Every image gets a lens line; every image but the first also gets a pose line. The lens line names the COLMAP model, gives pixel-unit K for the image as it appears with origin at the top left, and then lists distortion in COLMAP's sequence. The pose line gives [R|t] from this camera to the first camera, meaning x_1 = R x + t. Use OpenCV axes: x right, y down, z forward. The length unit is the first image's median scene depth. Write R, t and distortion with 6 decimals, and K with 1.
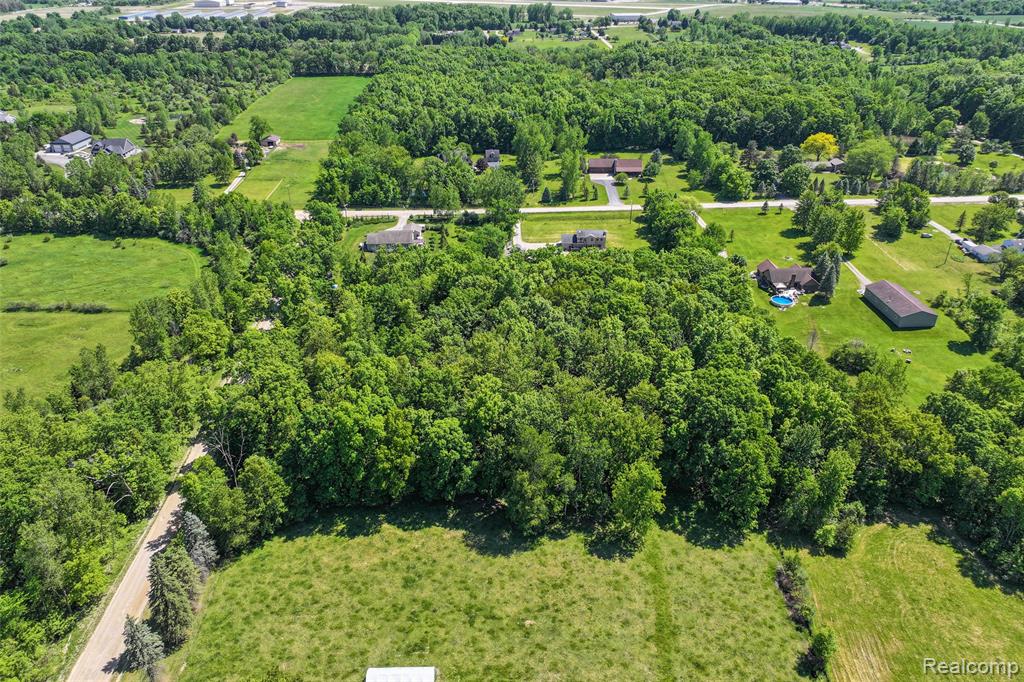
lens RADIAL K [[718.7, 0, 513.0], [0, 718.7, 340.9], [0, 0, 1]] dist [-0.006689, 0.020966]
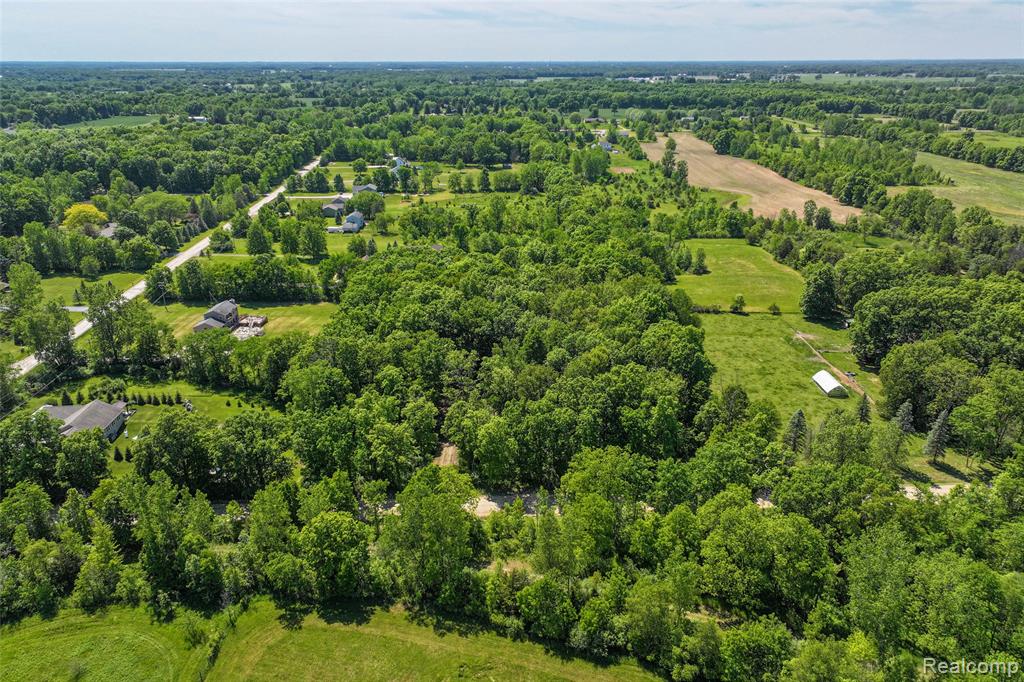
lens RADIAL K [[718.7, 0, 511.5], [0, 718.7, 342.7], [0, 0, 1]] dist [-0.006689, 0.020966]
pose [[0.010951, -0.363382, 0.931576, -1.339924], [0.479098, 0.819643, 0.314088, -0.409457], [-0.877693, 0.442876, 0.183071, 0.989592]]
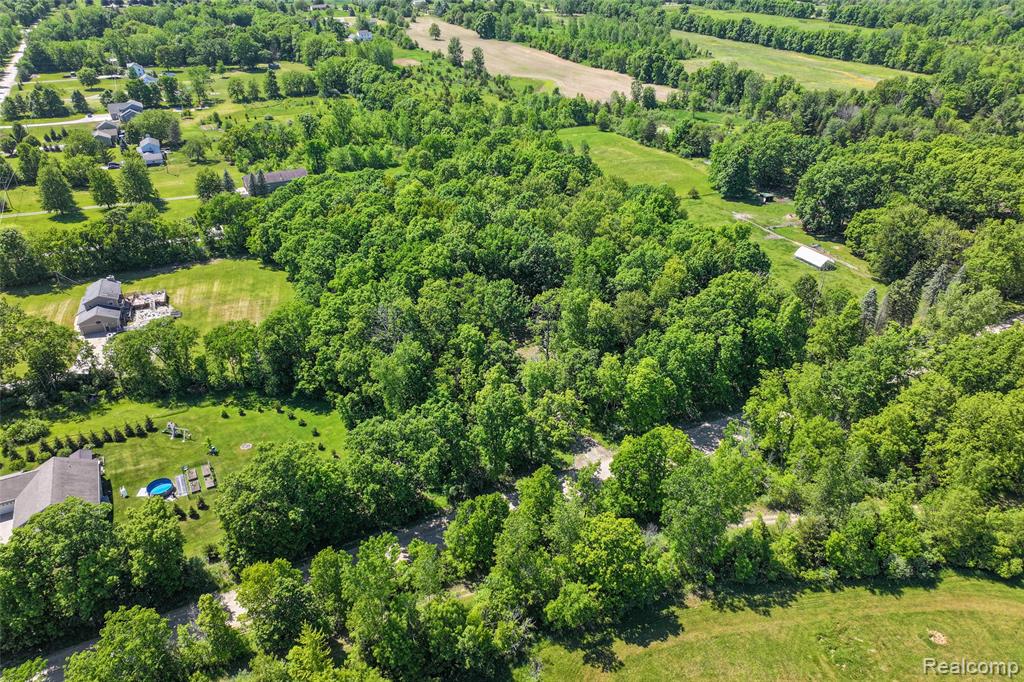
lens RADIAL K [[718.7, 0, 513.0], [0, 718.7, 342.2], [0, 0, 1]] dist [-0.006689, 0.020966]
pose [[-0.407408, -0.445761, 0.797067, -1.071303], [0.439443, 0.669409, 0.598983, -0.635248], [-0.800568, 0.594296, -0.076836, 1.425596]]
